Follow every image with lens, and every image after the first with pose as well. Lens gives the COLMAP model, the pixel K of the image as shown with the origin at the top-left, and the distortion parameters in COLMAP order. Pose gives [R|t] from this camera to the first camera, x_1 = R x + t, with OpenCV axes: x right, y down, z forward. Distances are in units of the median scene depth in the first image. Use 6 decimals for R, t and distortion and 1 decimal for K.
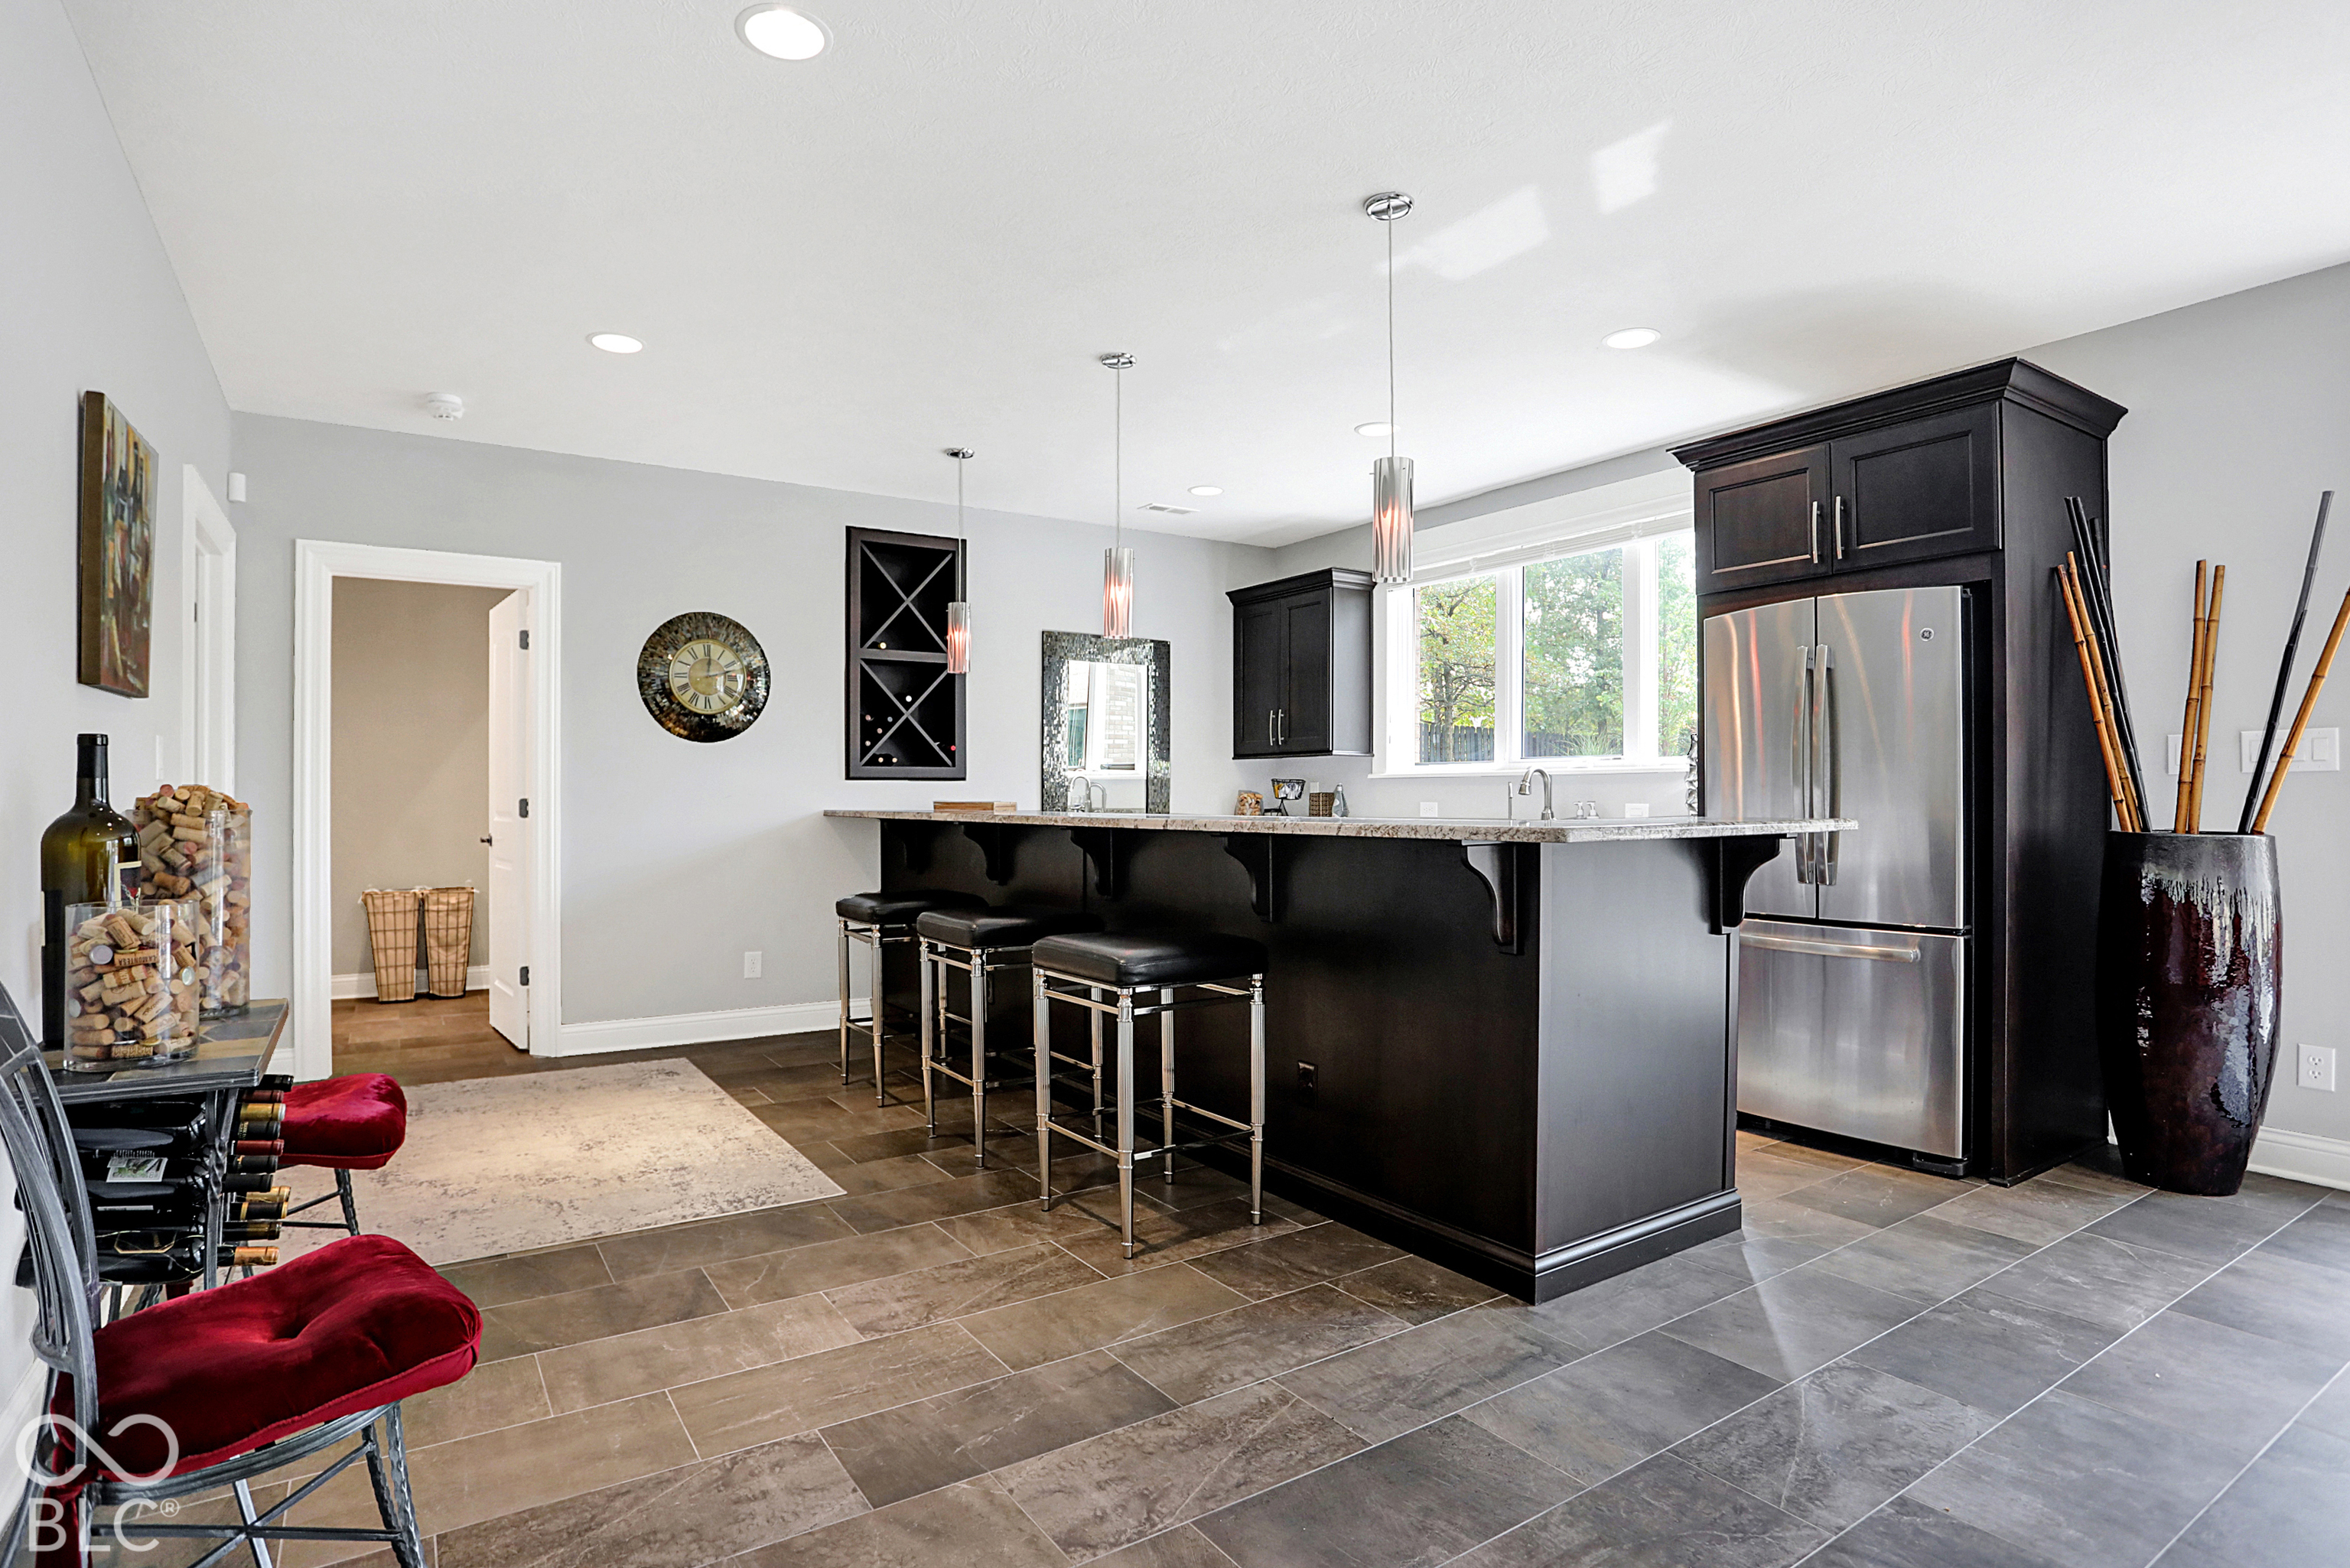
lens RADIAL K [[1208.9, 0, 1168.8], [0, 1208.9, 788.9], [0, 0, 1]] dist [-0.088327, 0.052465]
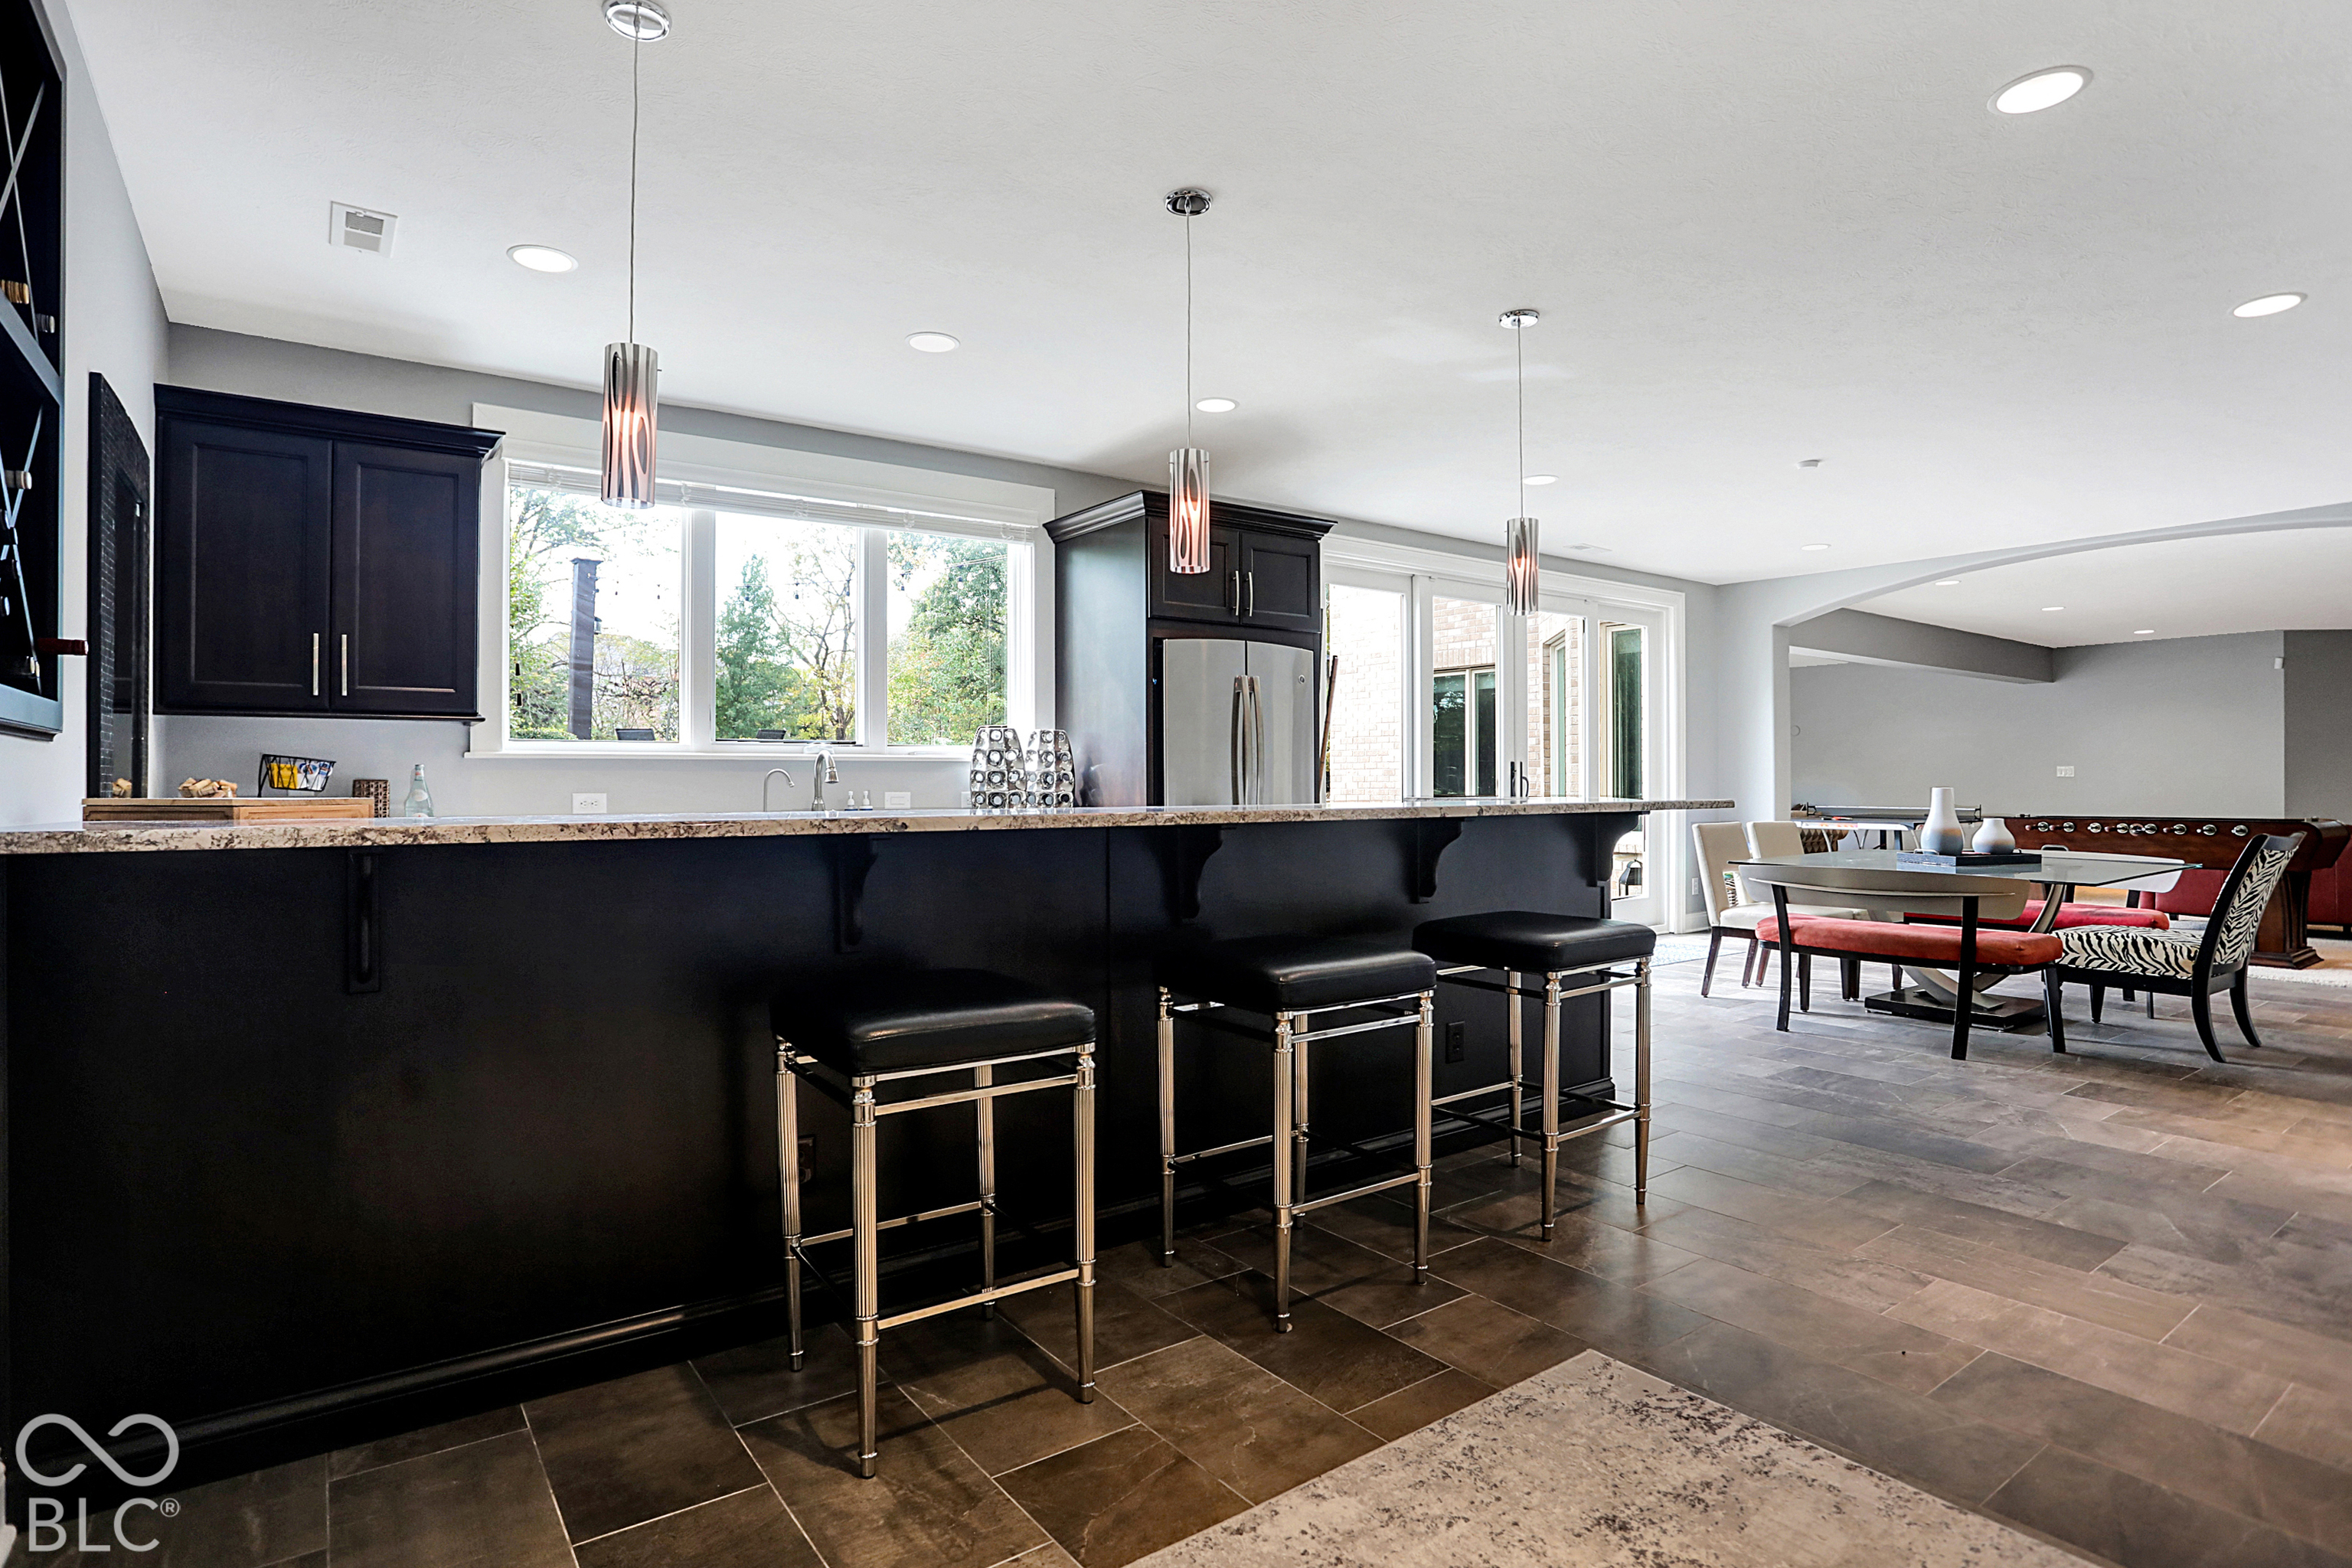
lens RADIAL K [[1183.4, 0, 1166.1], [0, 1183.4, 786.8], [0, 0, 1]] dist [-0.024329, 0.008648]
pose [[-0.040065, 0.001774, 0.999196, -0.787232], [-0.002494, 0.999995, -0.001875, 0.009489], [-0.999194, -0.002567, -0.040060, 1.058319]]
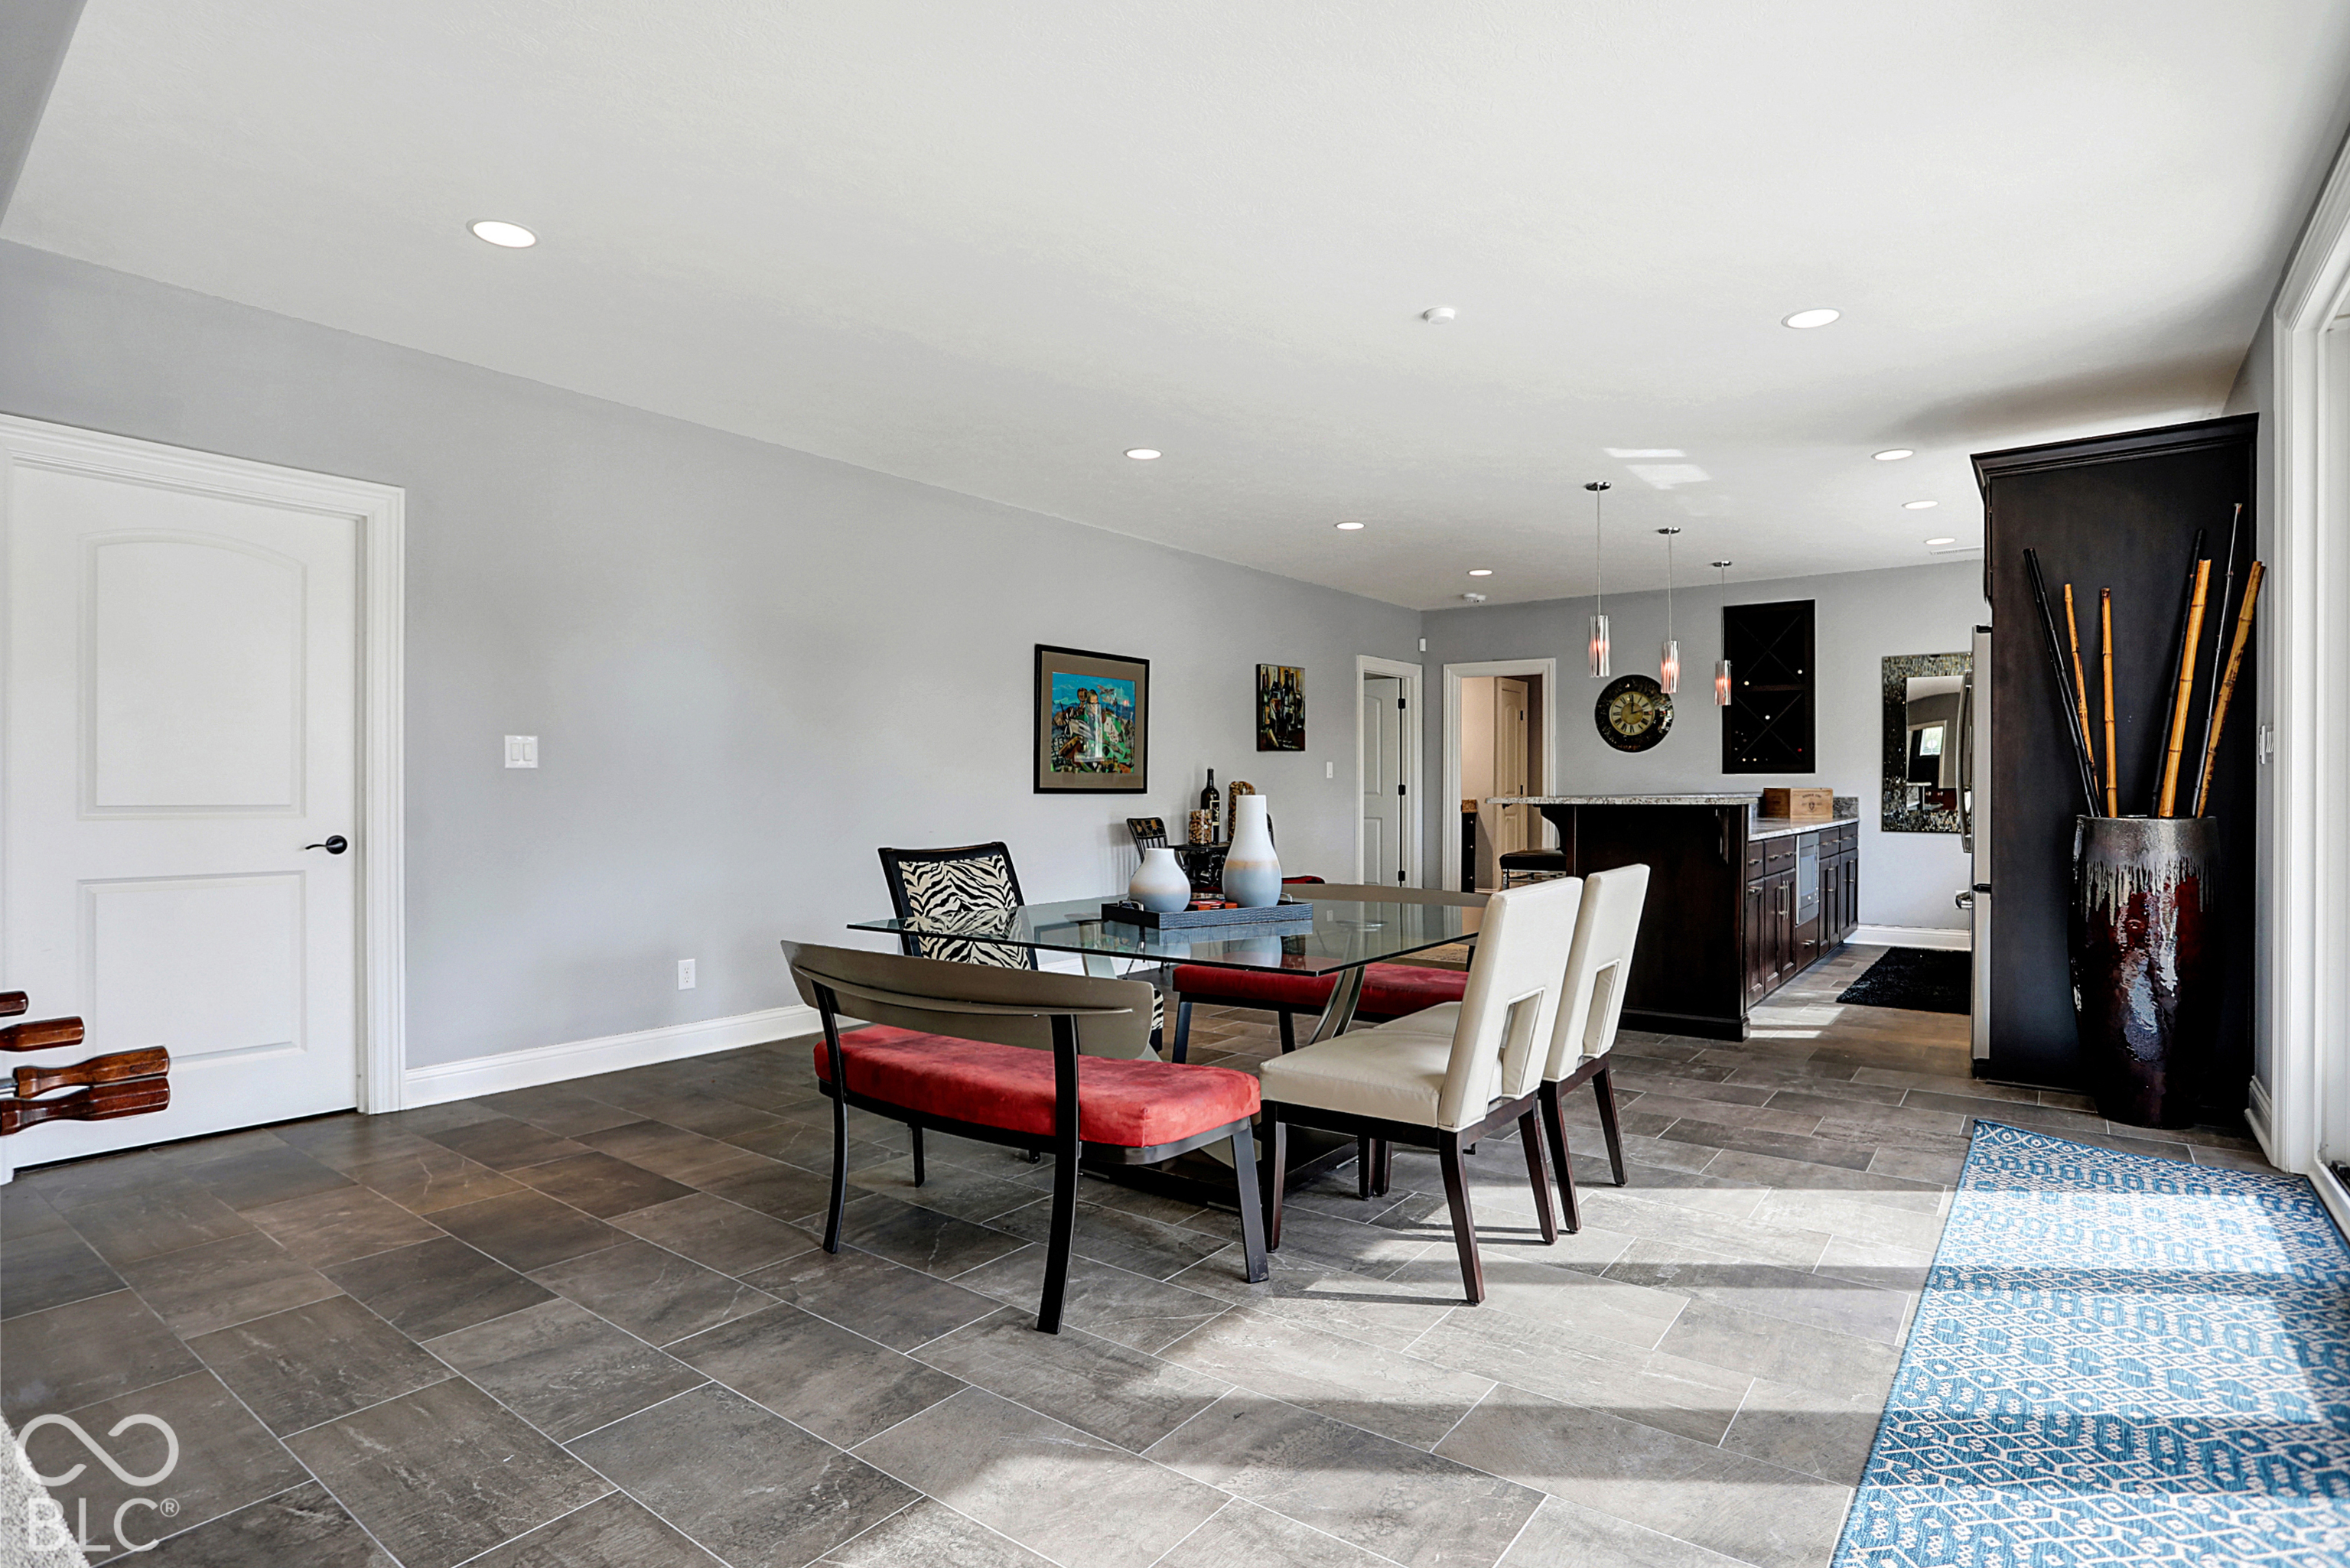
lens RADIAL K [[1208.9, 0, 1168.8], [0, 1208.9, 788.9], [0, 0, 1]] dist [-0.088327, 0.052465]
pose [[0.330283, 0.005877, -0.943864, 1.349177], [0.005145, 0.999955, 0.008027, -0.005517], [0.943868, -0.007507, 0.330238, -0.242241]]
